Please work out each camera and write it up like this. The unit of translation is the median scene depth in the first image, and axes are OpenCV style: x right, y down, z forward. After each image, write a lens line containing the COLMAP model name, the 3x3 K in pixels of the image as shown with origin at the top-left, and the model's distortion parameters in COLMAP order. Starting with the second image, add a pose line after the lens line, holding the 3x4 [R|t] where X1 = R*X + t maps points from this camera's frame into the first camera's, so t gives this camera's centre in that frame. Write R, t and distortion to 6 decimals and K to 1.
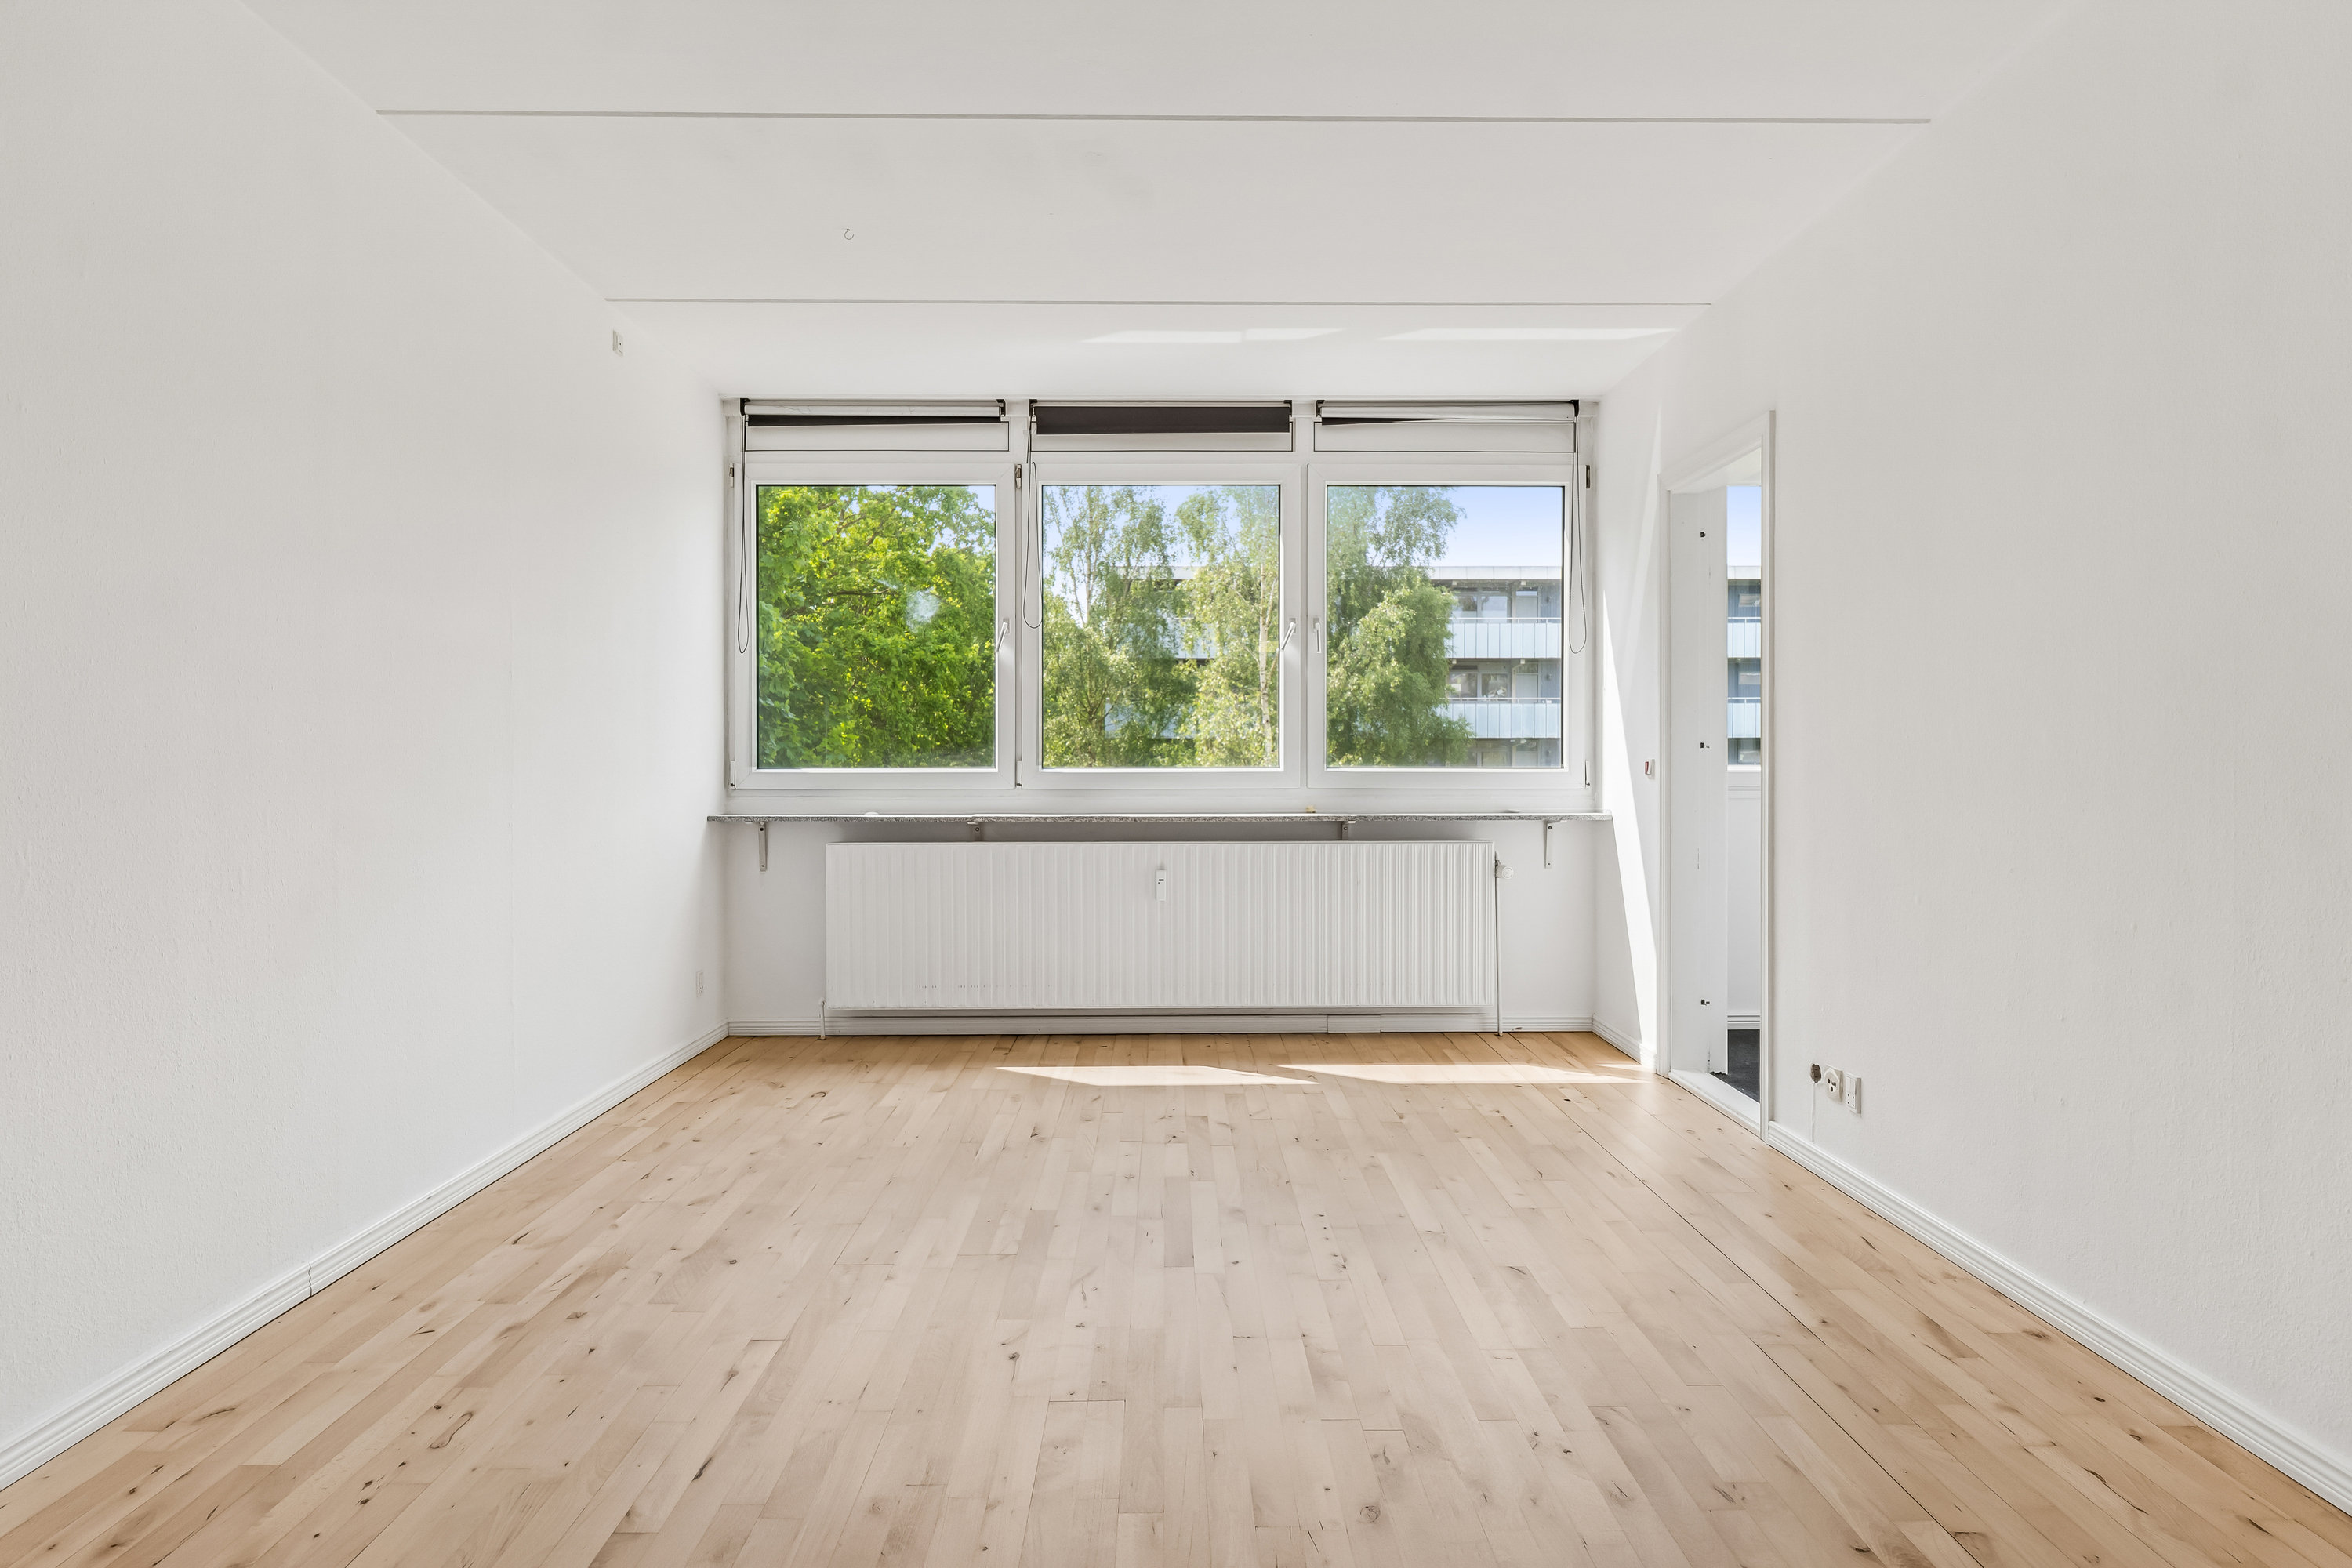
lens RADIAL K [[1373.1, 0, 1175.2], [0, 1373.1, 775.3], [0, 0, 1]] dist [0.000715, 0.000111]
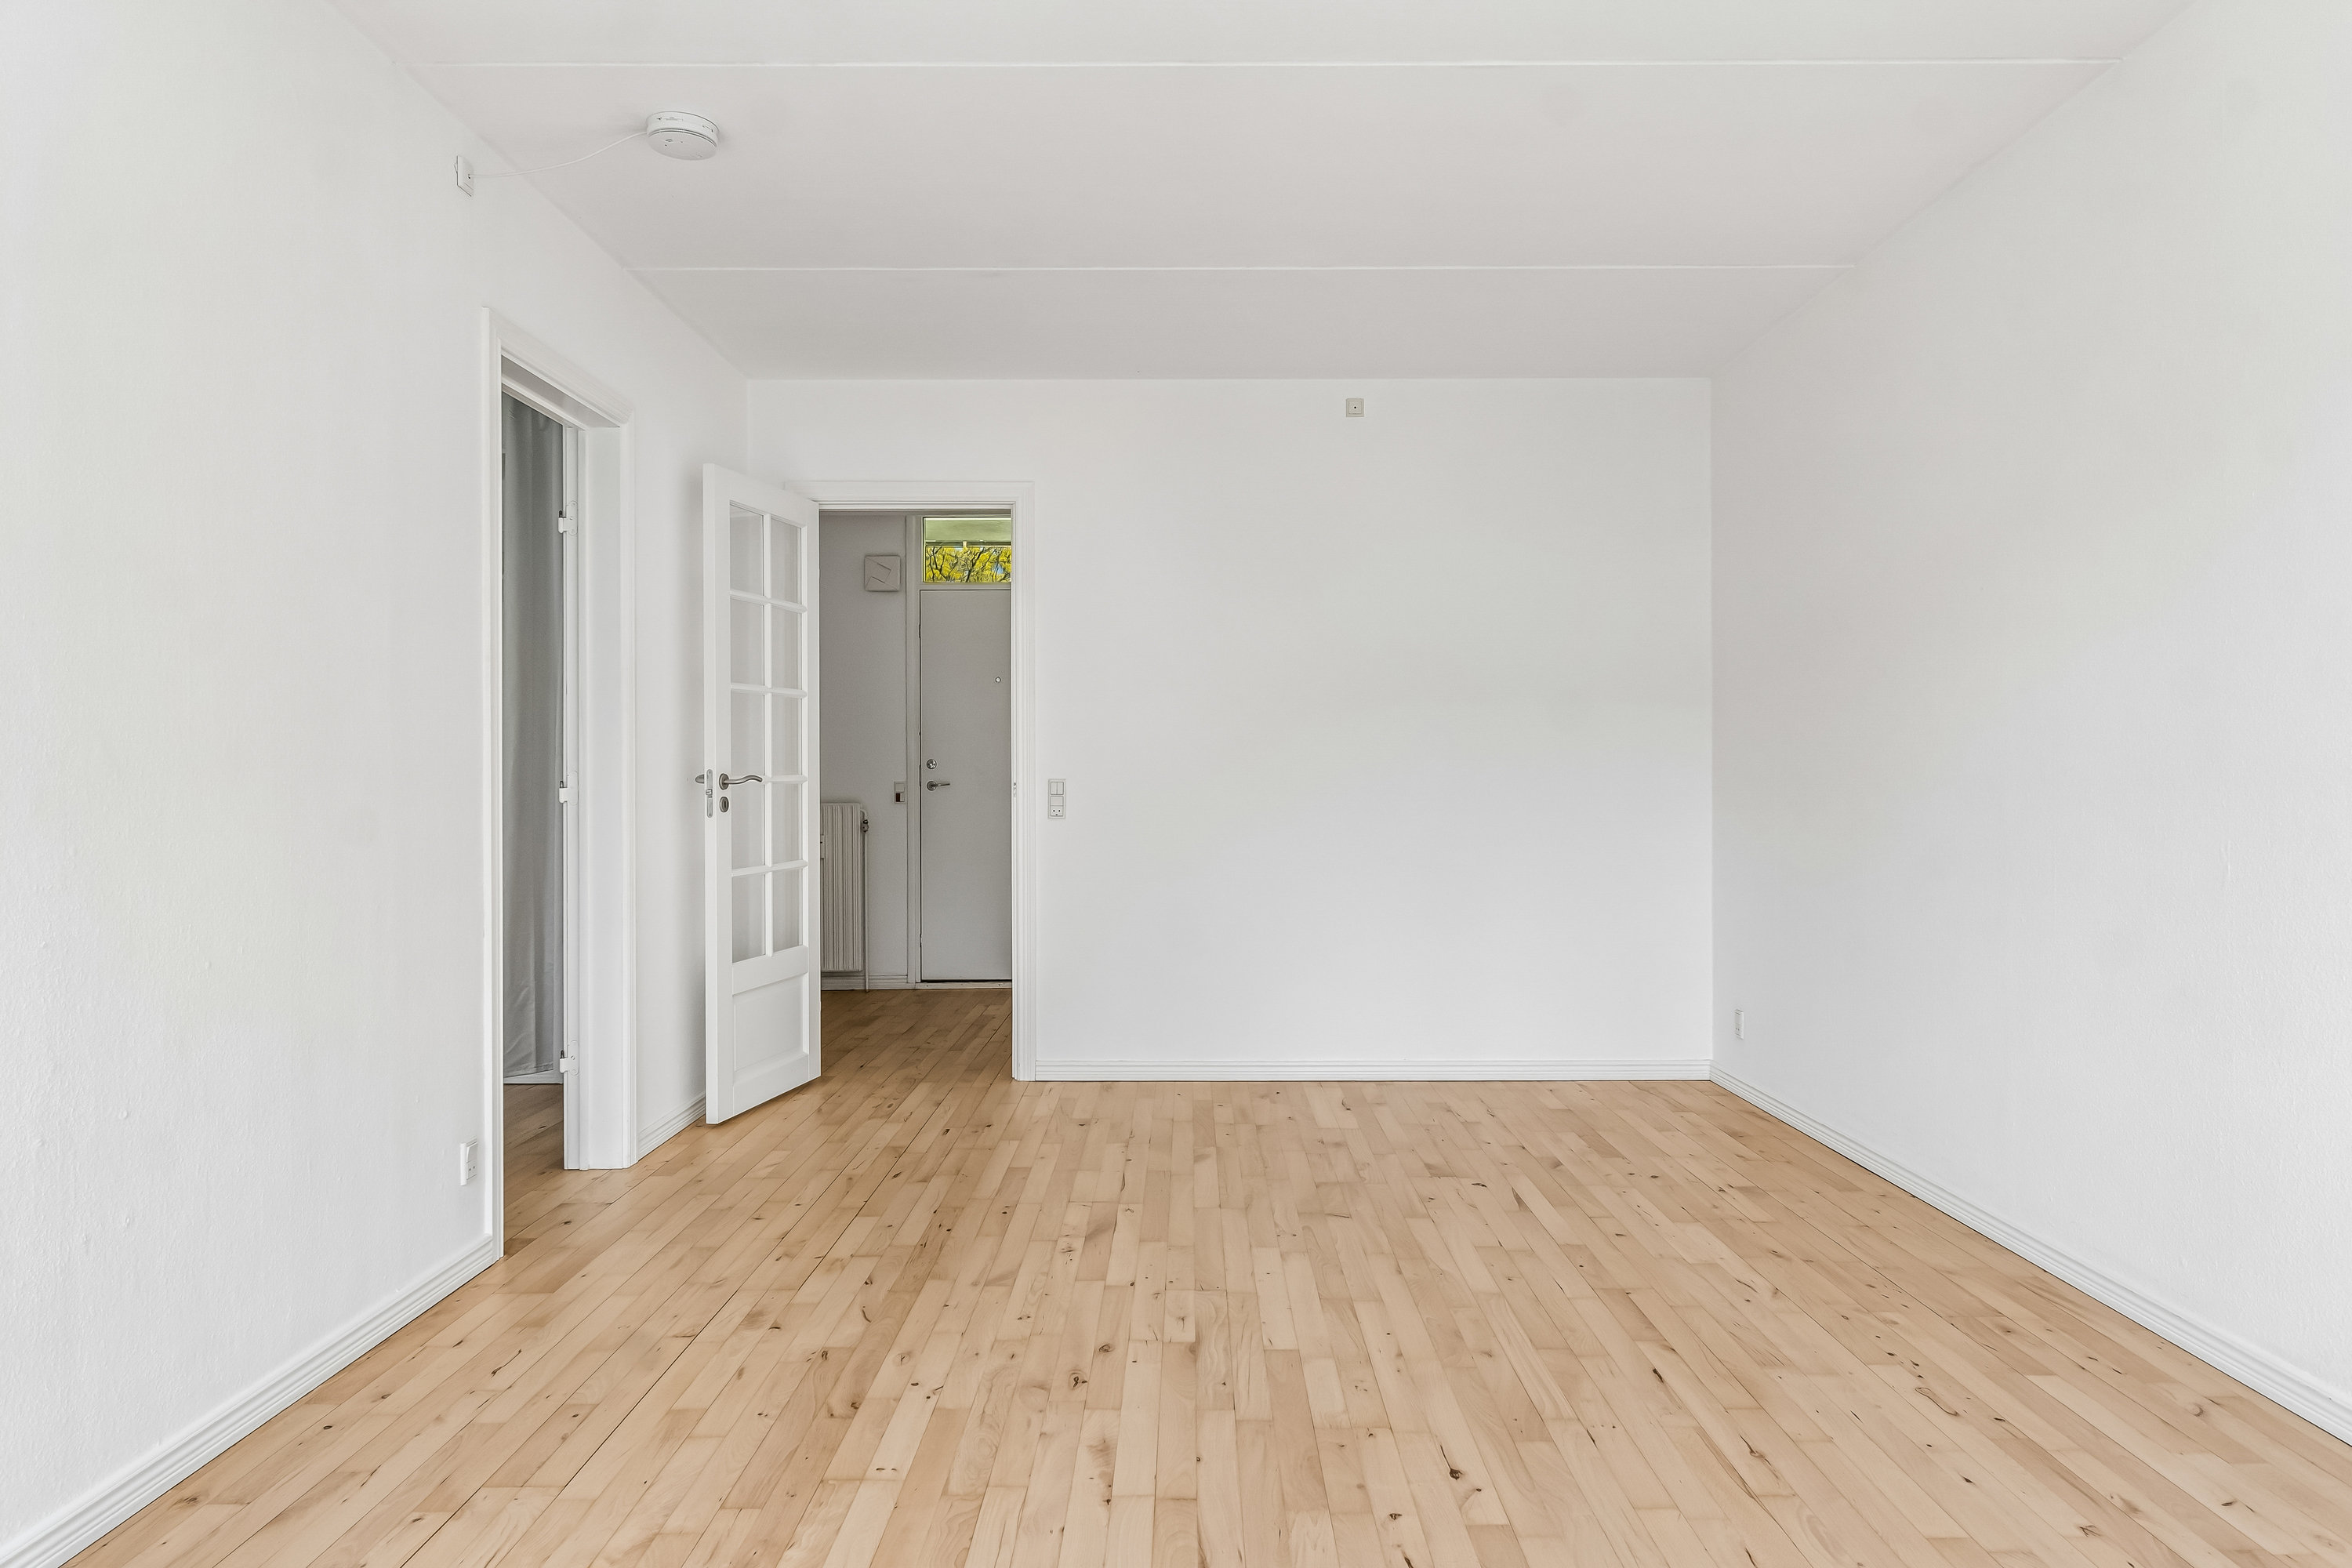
lens RADIAL K [[1626.8, 0, 1176.5], [0, 1626.8, 782.8], [0, 0, 1]] dist [0.001401, -0.000025]
pose [[-0.999933, 0.003356, 0.011039, 0.047500], [0.003552, 0.999834, 0.017858, -0.026953], [-0.010977, 0.017896, -0.999780, 2.148021]]
